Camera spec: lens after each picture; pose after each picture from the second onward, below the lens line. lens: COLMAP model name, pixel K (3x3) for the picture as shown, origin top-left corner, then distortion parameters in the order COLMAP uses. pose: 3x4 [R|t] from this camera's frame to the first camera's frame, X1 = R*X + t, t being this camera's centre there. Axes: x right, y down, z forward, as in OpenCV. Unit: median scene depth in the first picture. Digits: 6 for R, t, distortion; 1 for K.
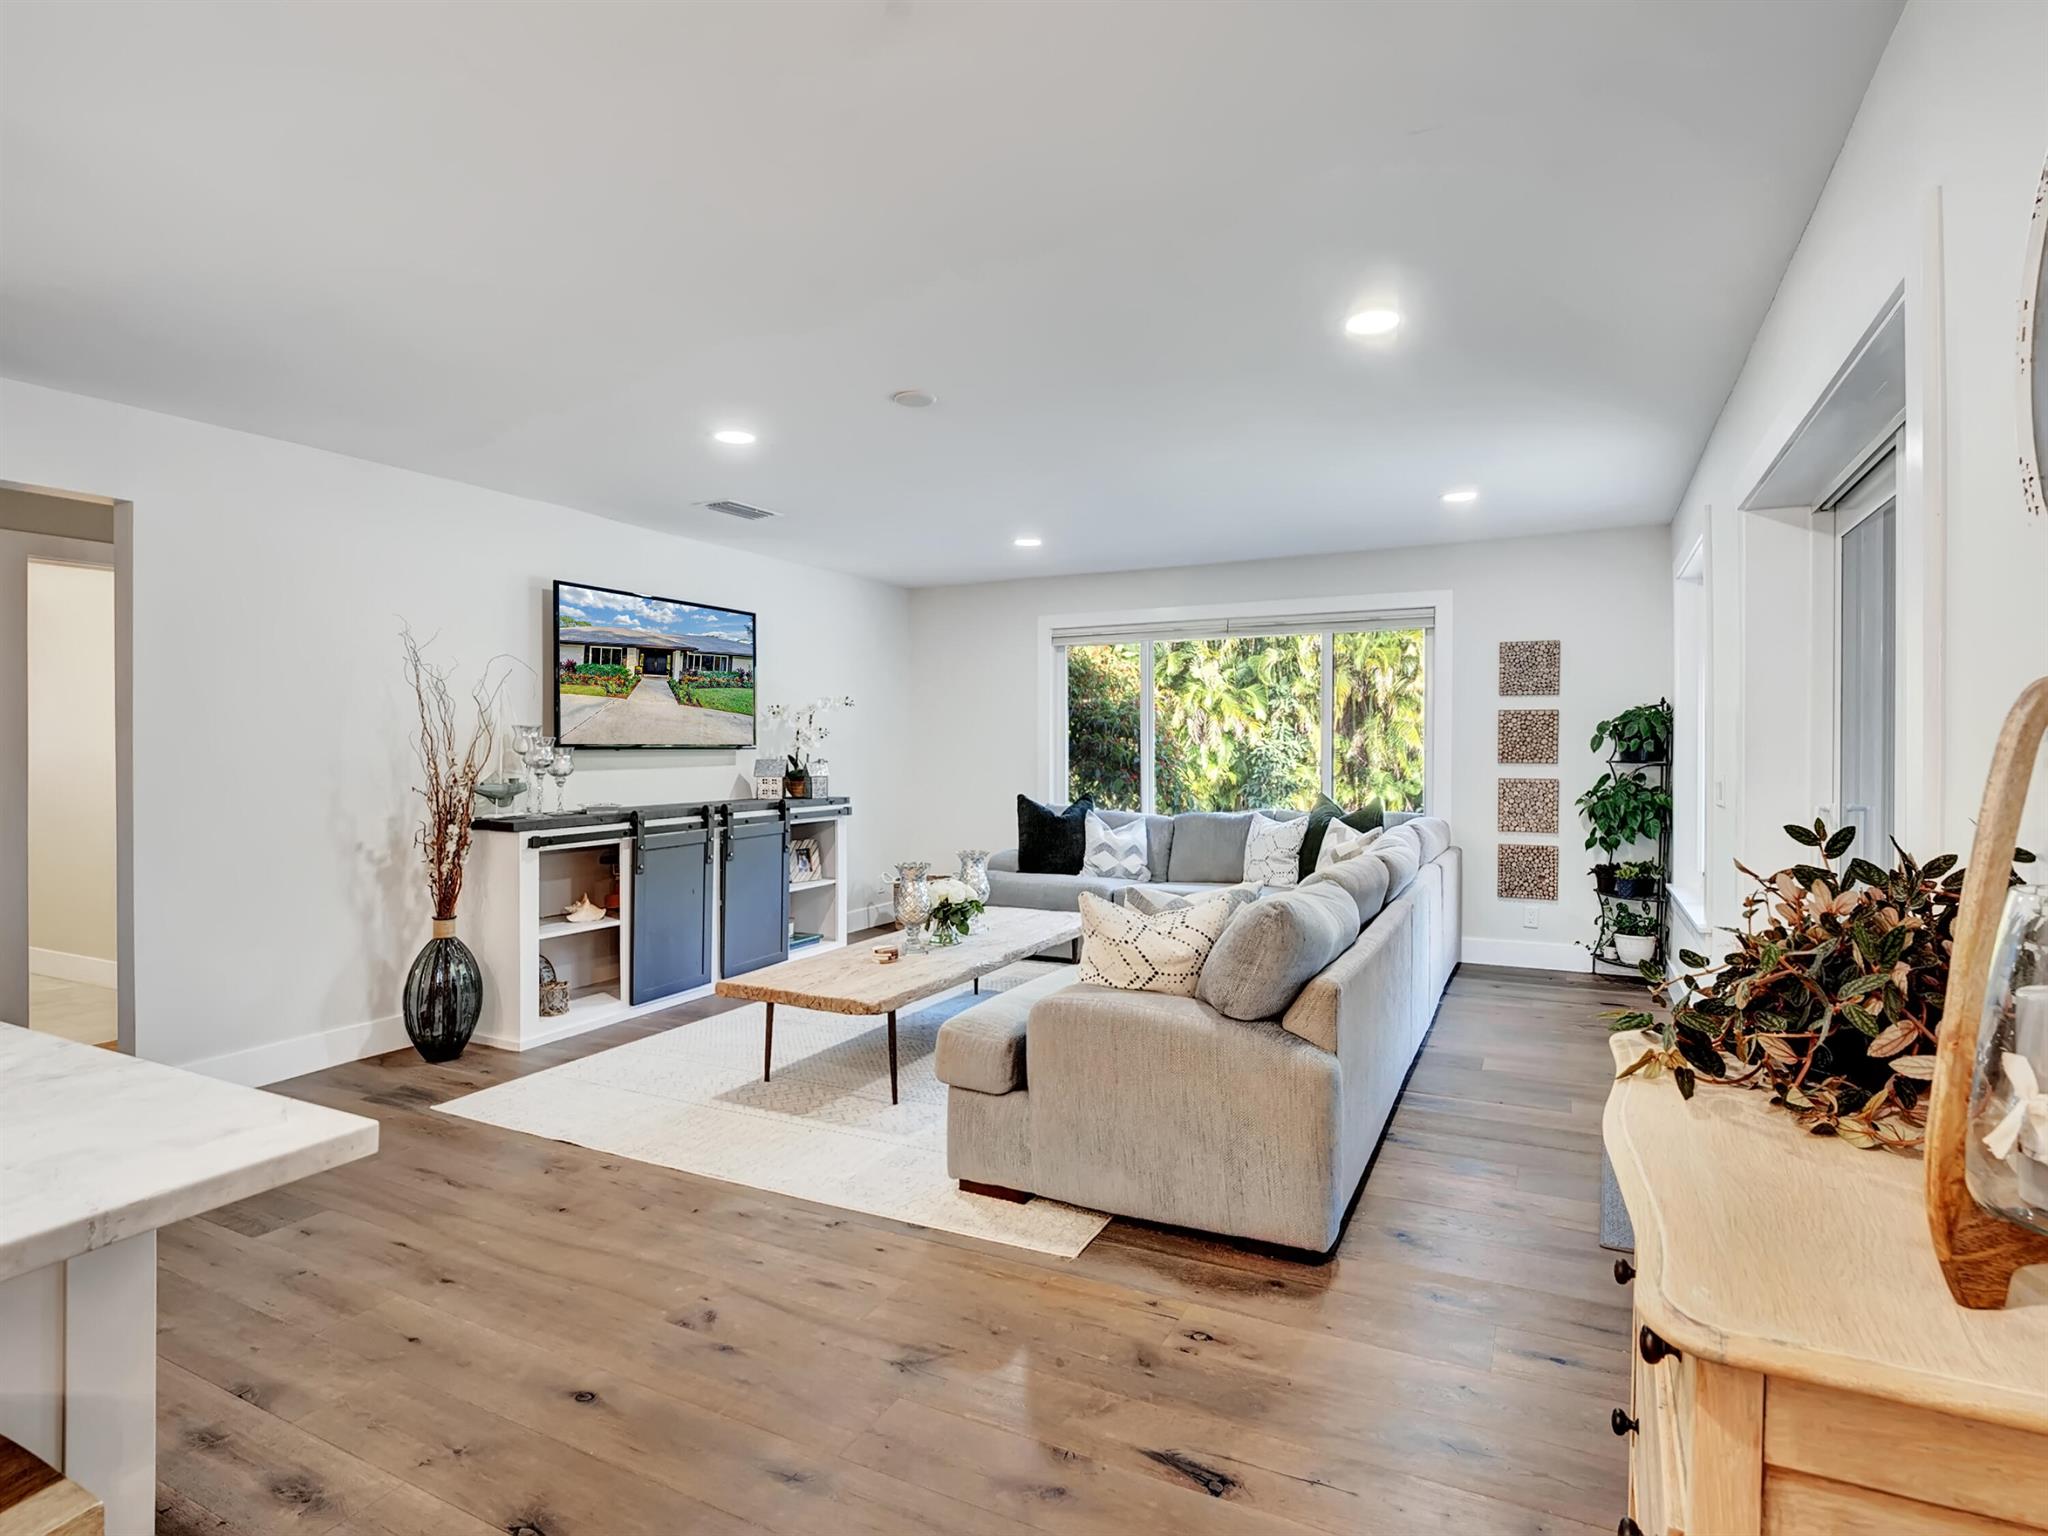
lens RADIAL K [[982.8, 0, 1019.4], [0, 982.8, 765.2], [0, 0, 1]] dist [-0.004984, -0.000268]
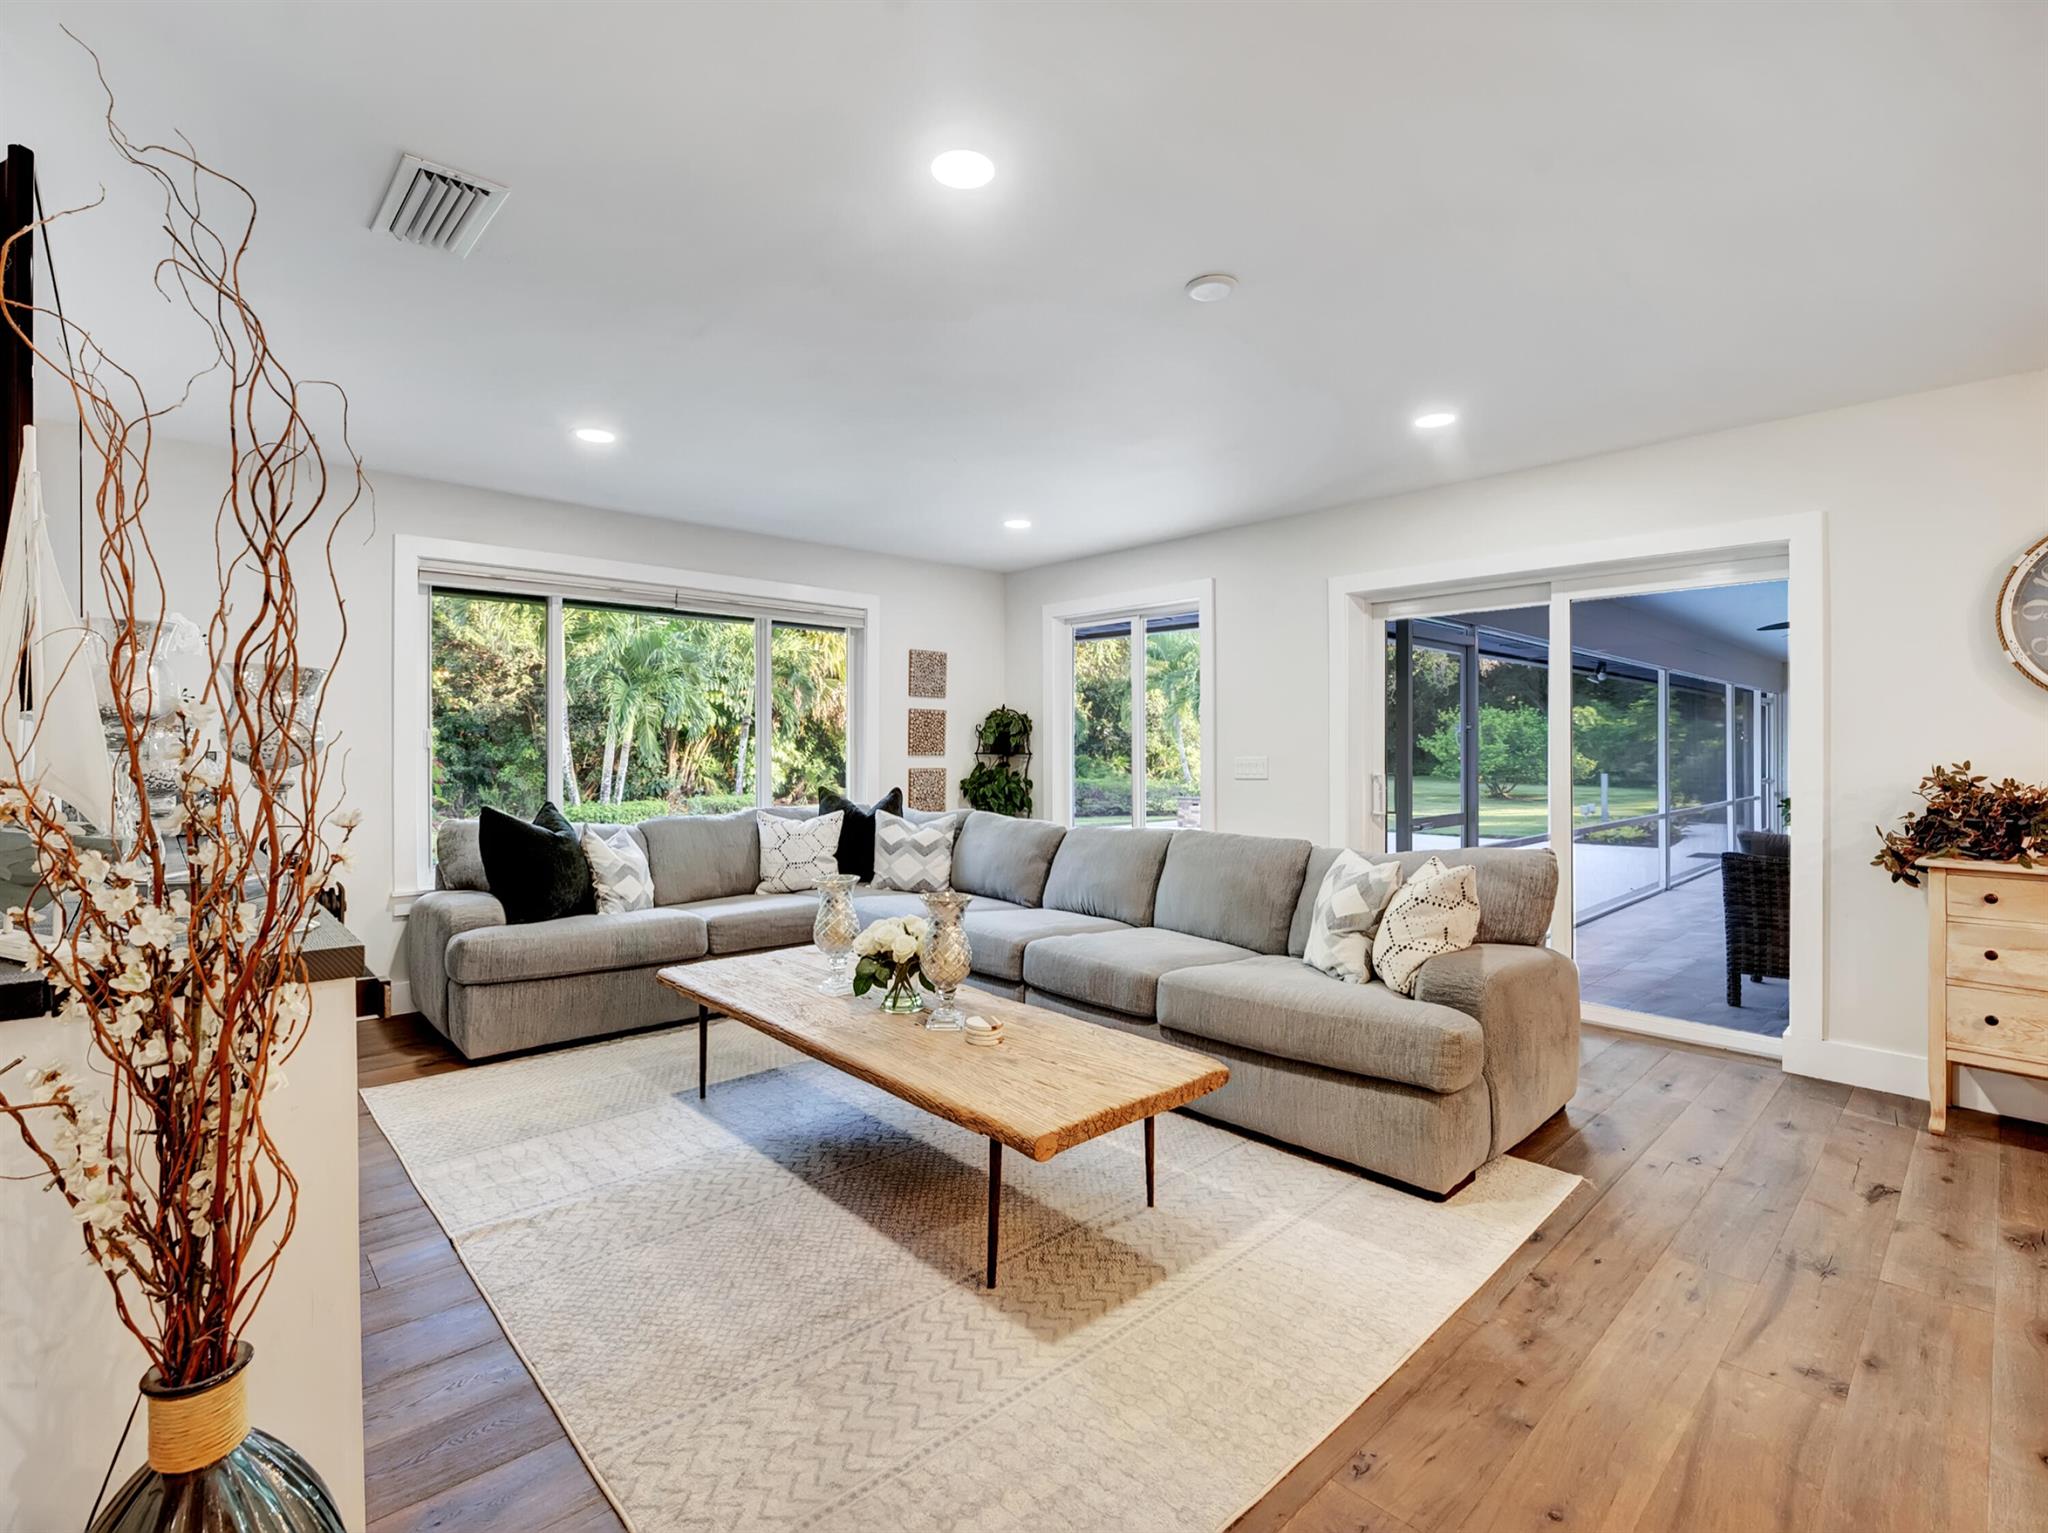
lens RADIAL K [[938.2, 0, 1040.6], [0, 938.2, 760.9], [0, 0, 1]] dist [-0.001873, -0.000334]
pose [[0.371775, -0.011414, 0.928253, -0.508770], [0.006321, 0.999932, 0.009763, -0.005185], [-0.928301, 0.002238, 0.371822, 0.495095]]
